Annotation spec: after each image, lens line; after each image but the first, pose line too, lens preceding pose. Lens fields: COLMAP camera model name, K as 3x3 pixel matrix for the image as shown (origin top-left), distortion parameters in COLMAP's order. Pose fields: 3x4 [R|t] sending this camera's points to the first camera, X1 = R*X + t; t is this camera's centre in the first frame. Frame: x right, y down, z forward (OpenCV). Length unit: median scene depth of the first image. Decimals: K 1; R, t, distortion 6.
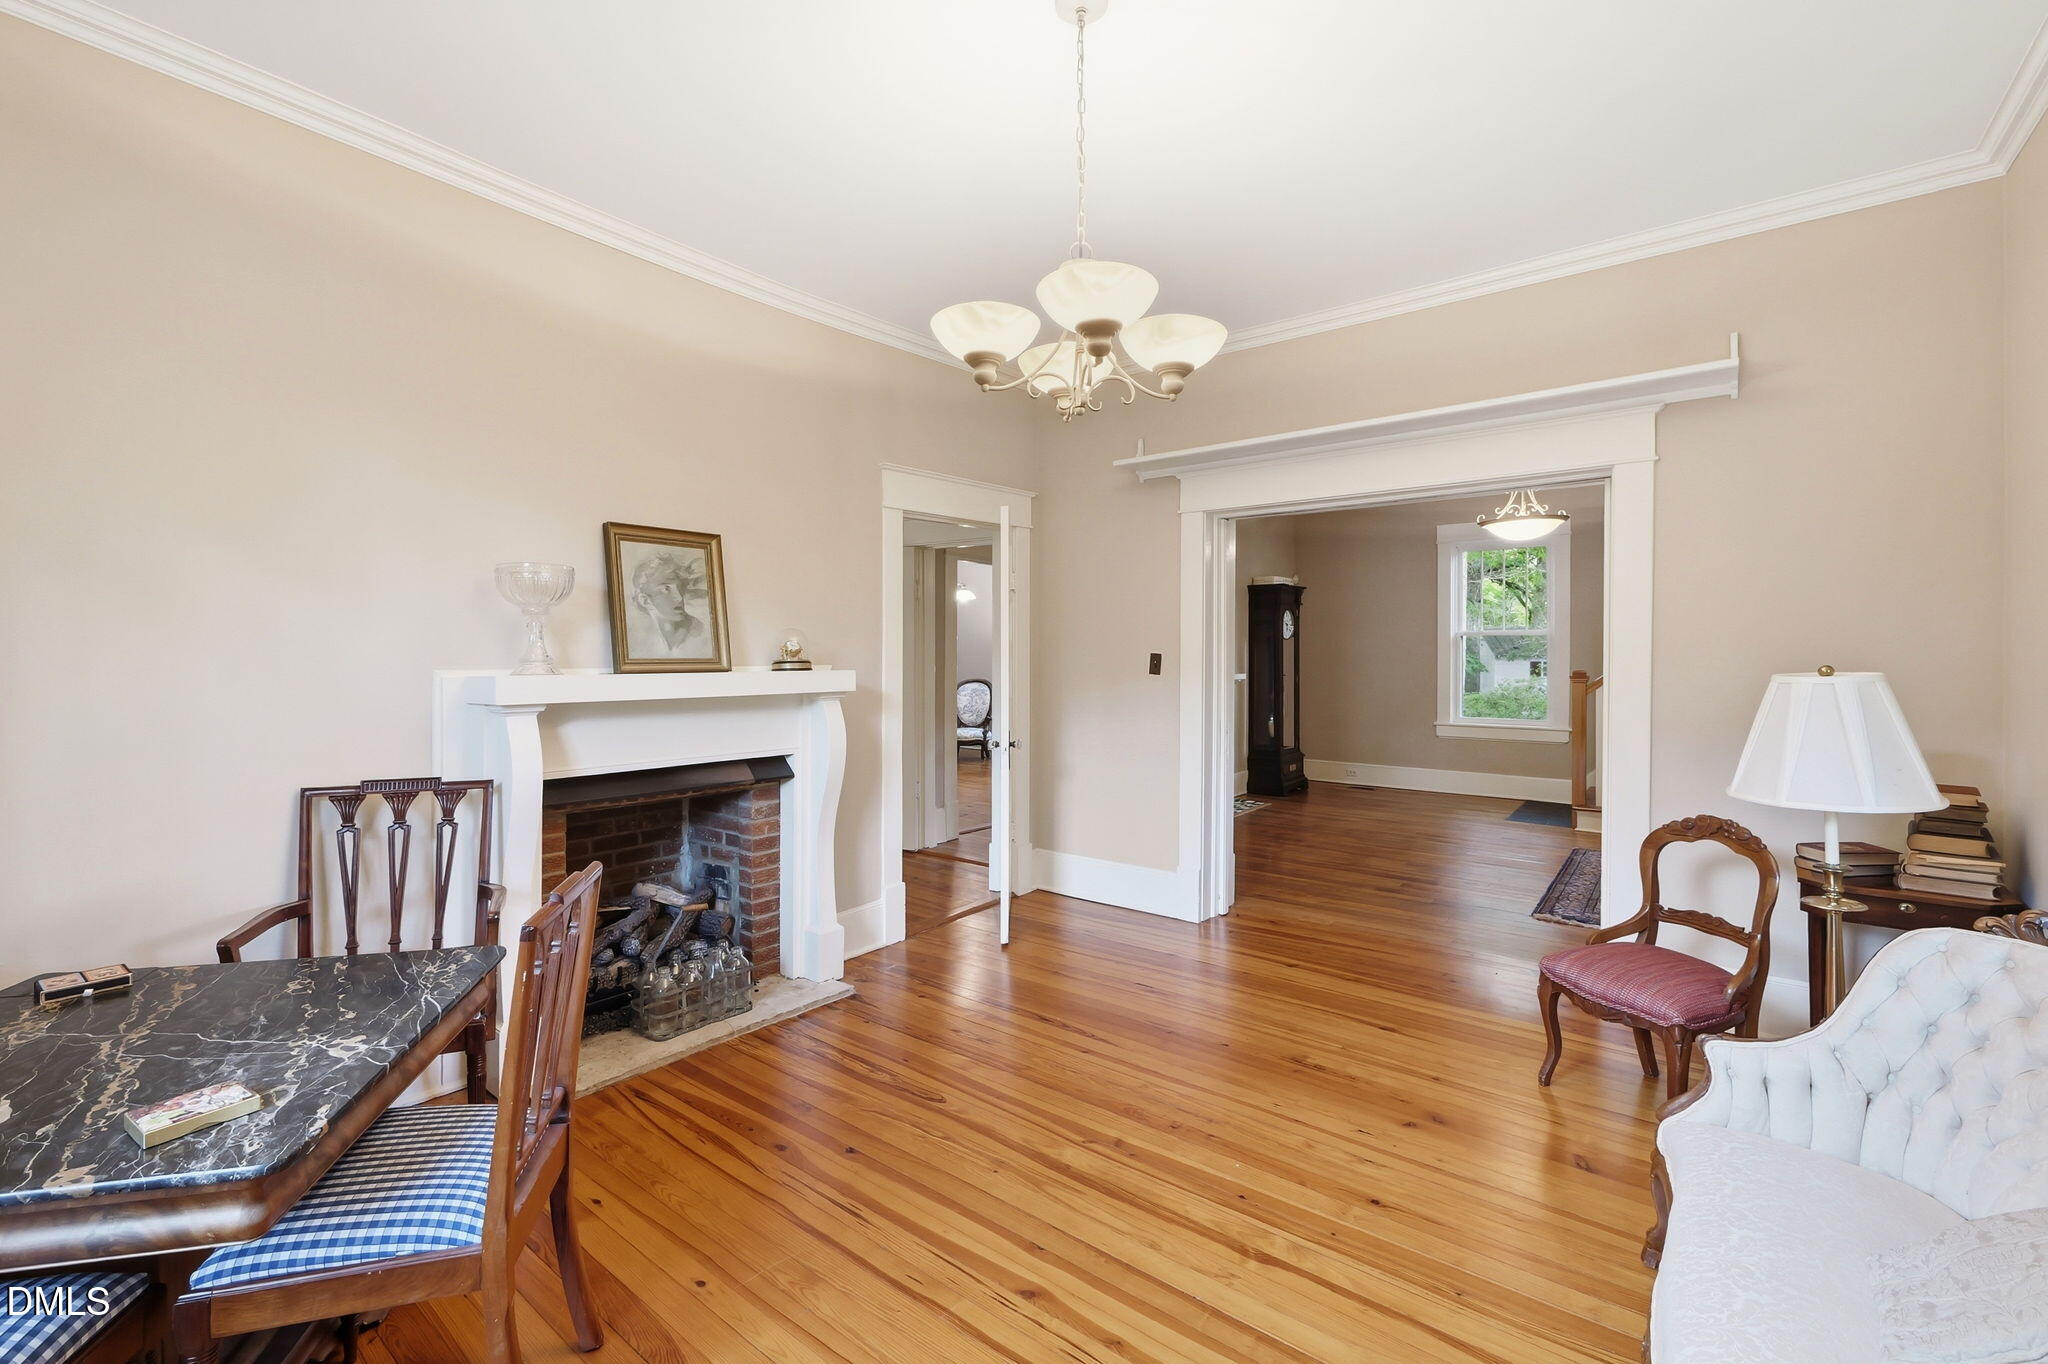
lens RADIAL K [[890.4, 0, 1022.6], [0, 890.4, 667.5], [0, 0, 1]] dist [-0.000456, 0.000180]
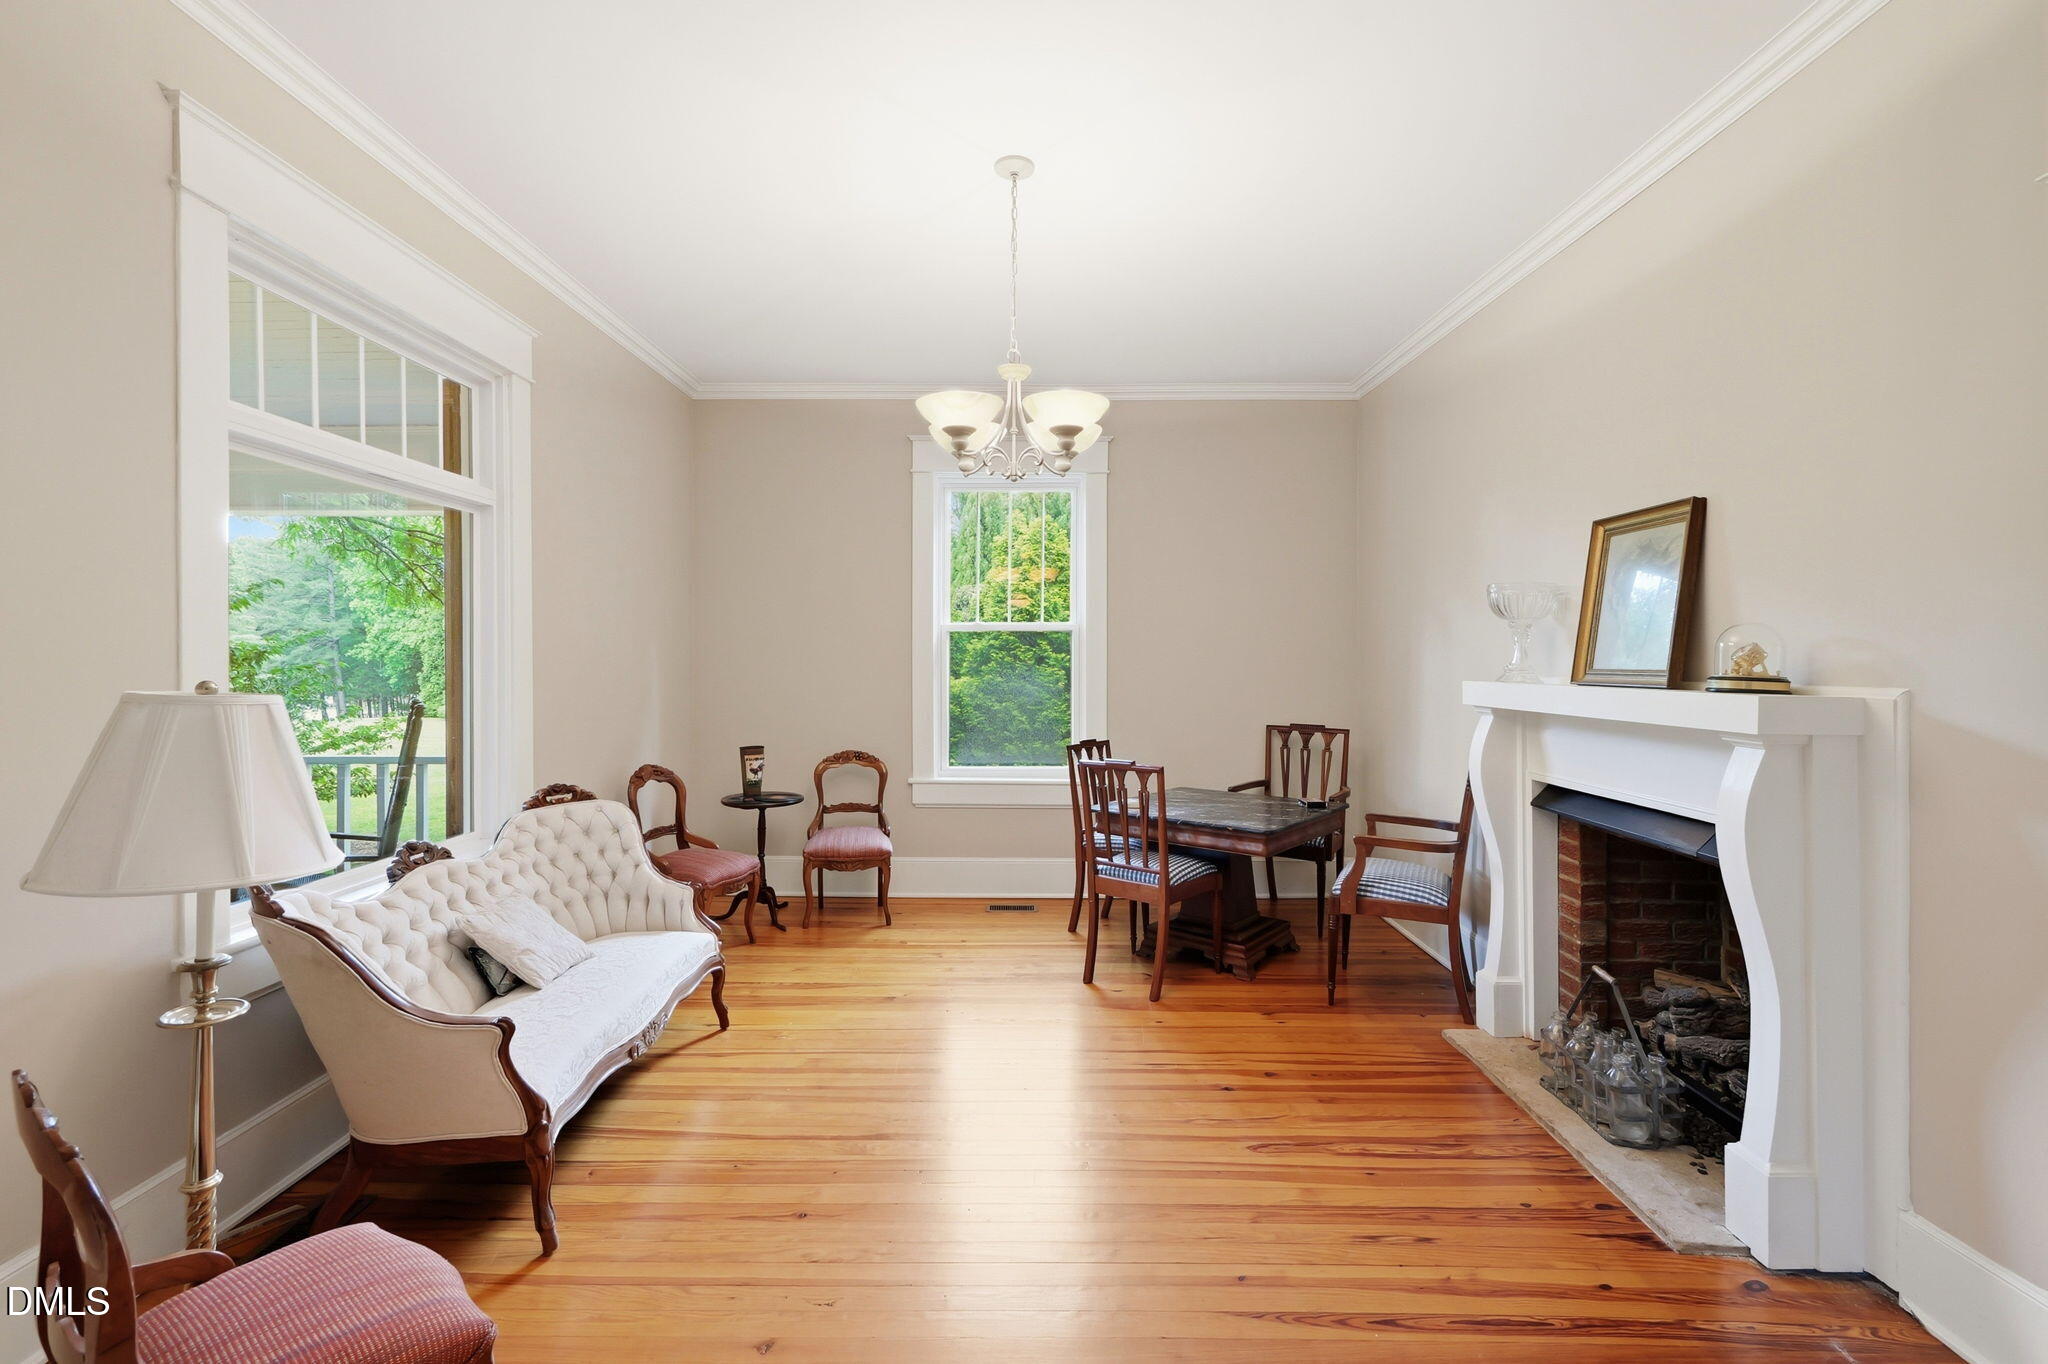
lens RADIAL K [[890.4, 0, 1022.6], [0, 890.4, 667.5], [0, 0, 1]] dist [-0.000456, 0.000180]
pose [[-0.788762, 0.001719, -0.614696, 0.642305], [-0.008581, 0.999868, 0.013807, -0.021606], [0.614639, 0.016165, -0.788643, 1.525338]]
